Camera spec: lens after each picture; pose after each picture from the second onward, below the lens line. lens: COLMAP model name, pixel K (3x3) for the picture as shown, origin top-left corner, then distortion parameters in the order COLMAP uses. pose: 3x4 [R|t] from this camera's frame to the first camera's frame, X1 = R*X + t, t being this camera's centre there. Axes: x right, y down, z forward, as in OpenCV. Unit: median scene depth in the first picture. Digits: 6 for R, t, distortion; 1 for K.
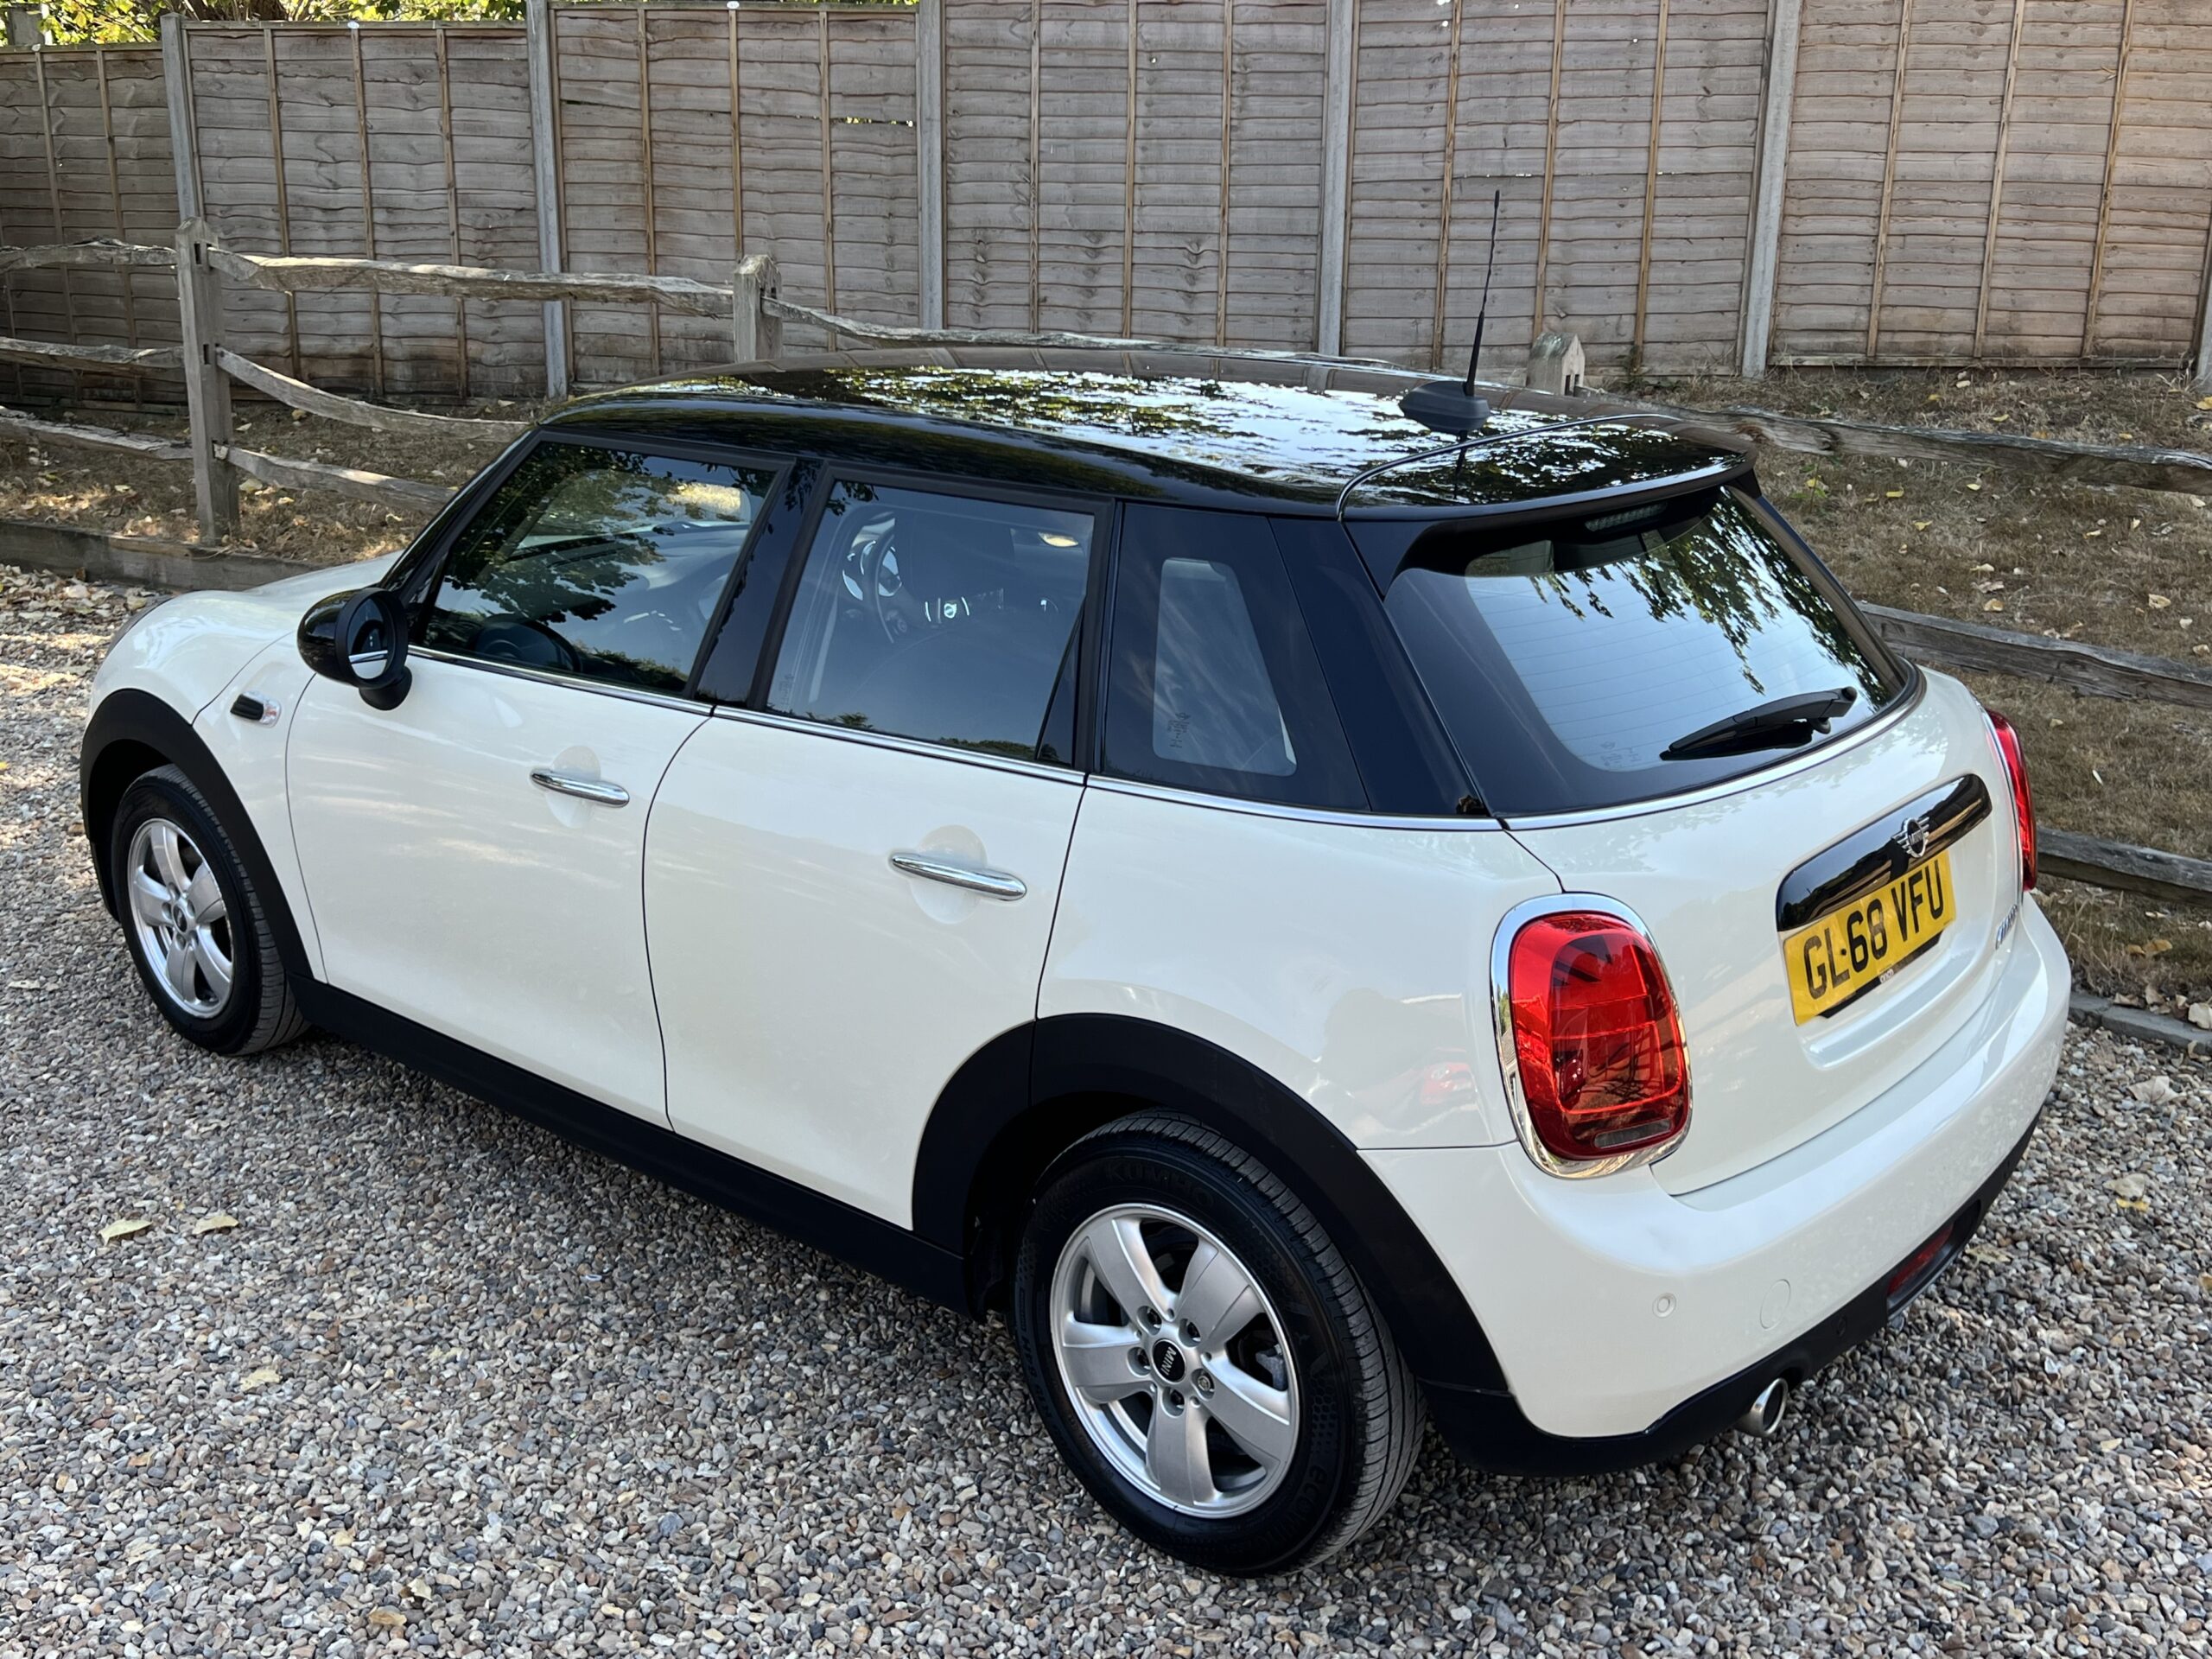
lens RADIAL K [[2196.3, 0, 1108.7], [0, 2196.3, 830.3], [0, 0, 1]] dist [0.028901, 0.000000]
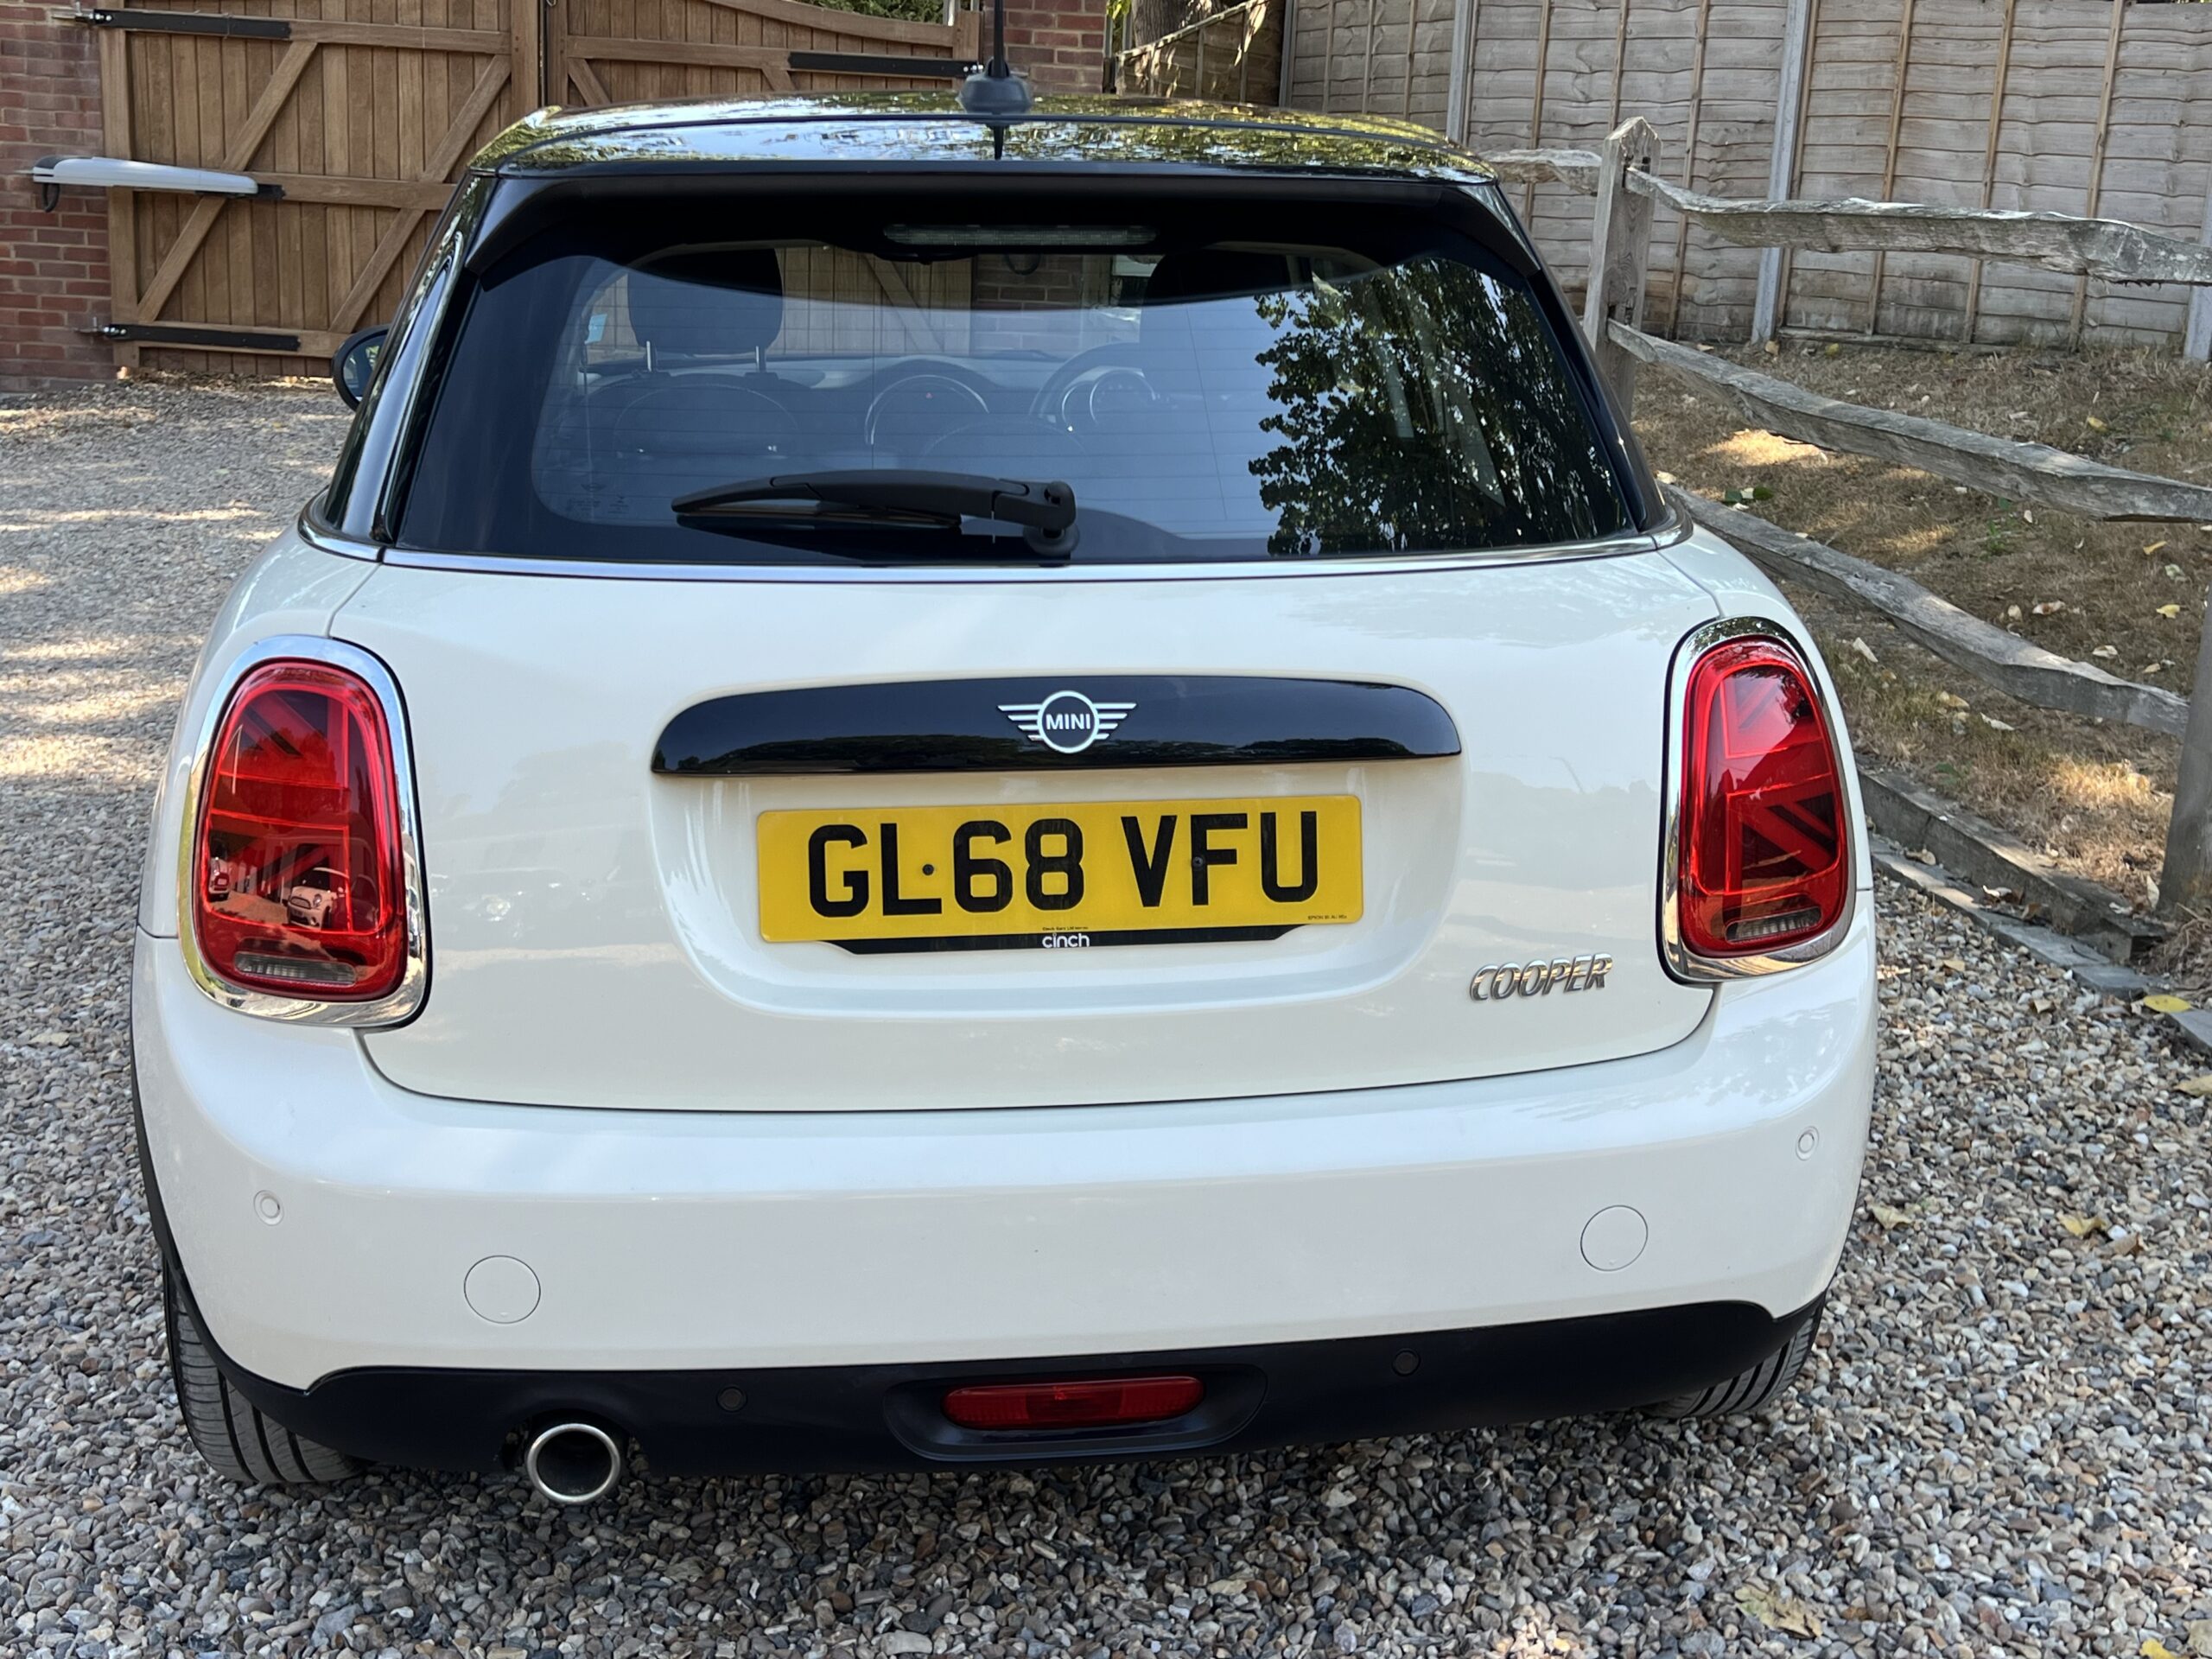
lens RADIAL K [[2504.0, 0, 1103.9], [0, 2504.0, 834.8], [0, 0, 1]] dist [0.045733, 0.000000]
pose [[0.737265, 0.187560, -0.649047, 0.736539], [-0.212104, 0.976377, 0.041219, 0.003090], [0.641446, 0.107277, 0.759631, 0.404396]]
